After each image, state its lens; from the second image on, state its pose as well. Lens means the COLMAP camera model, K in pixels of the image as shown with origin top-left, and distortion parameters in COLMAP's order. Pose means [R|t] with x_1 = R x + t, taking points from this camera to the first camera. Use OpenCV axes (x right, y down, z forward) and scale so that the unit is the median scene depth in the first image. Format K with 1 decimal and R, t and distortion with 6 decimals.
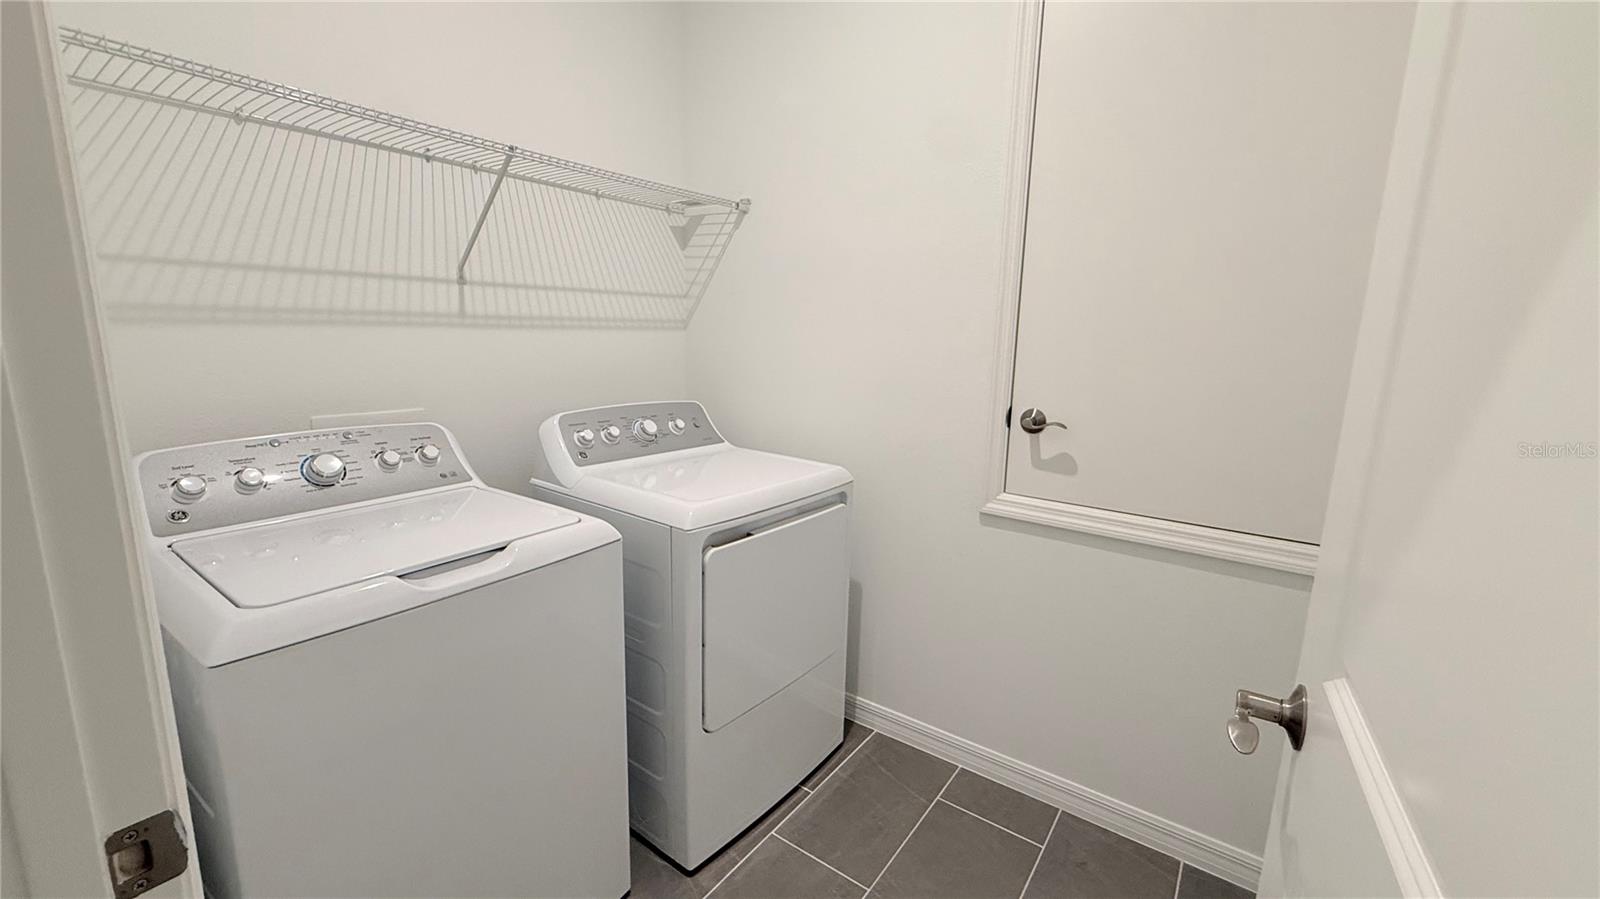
lens RADIAL K [[638.5, 0, 791.0], [0, 638.5, 443.4], [0, 0, 1]] dist [-0.001852, 0.000784]
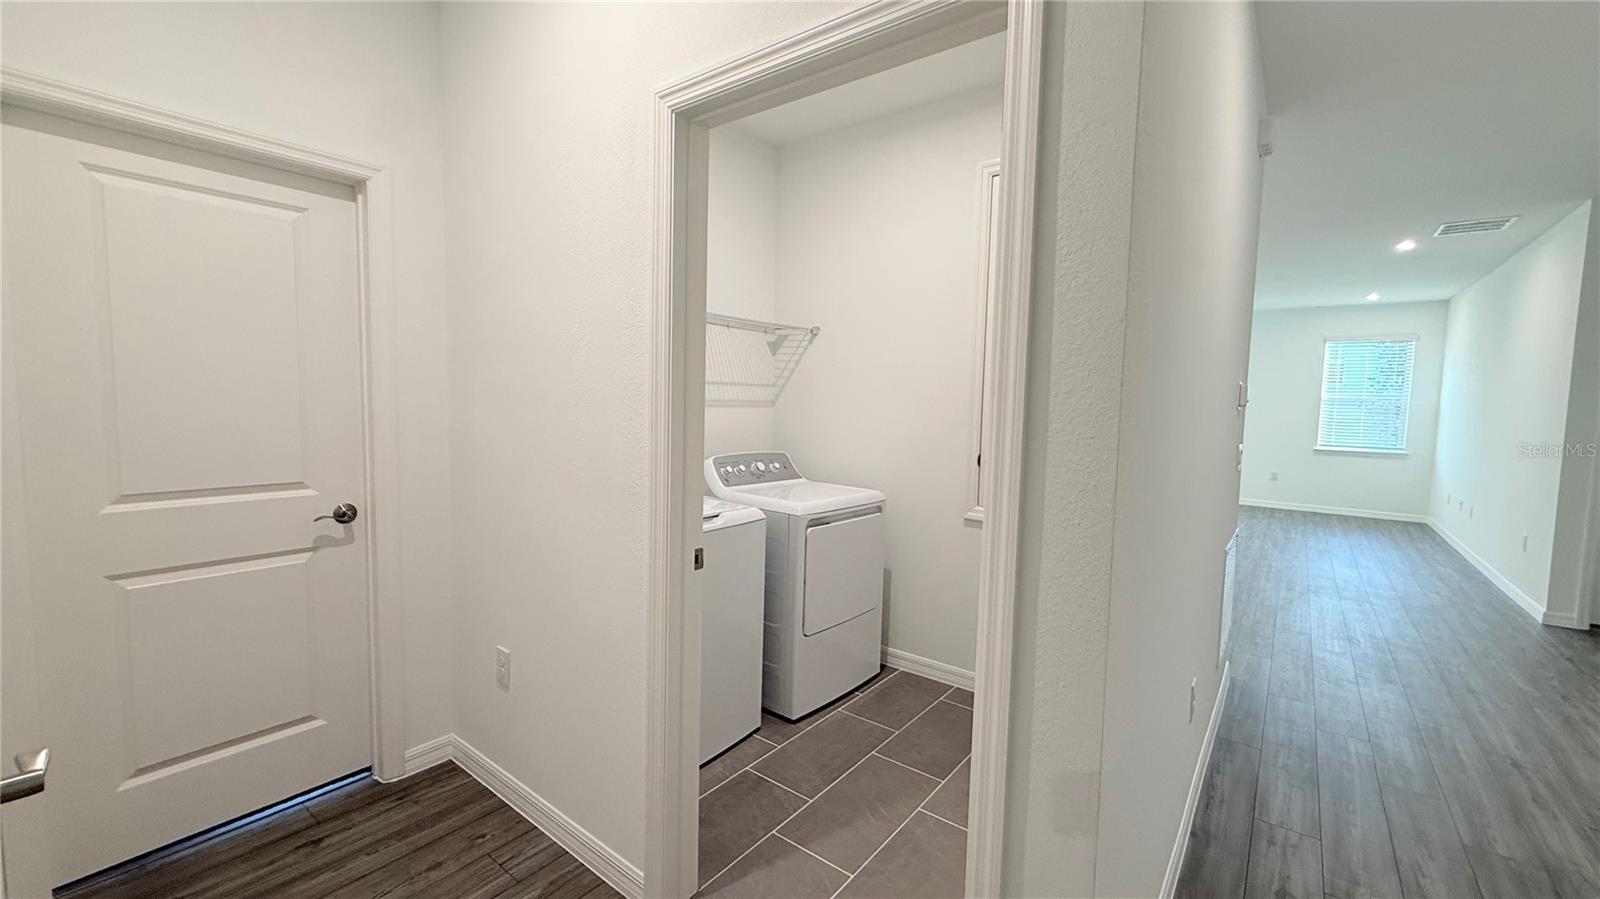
lens RADIAL K [[638.5, 0, 801.2], [0, 638.5, 448.7], [0, 0, 1]] dist [-0.001852, 0.000784]
pose [[0.999846, 0.003151, -0.017288, -0.082205], [-0.004881, 0.994882, -0.100923, 0.086134], [0.016882, 0.100992, 0.994744, -0.579690]]
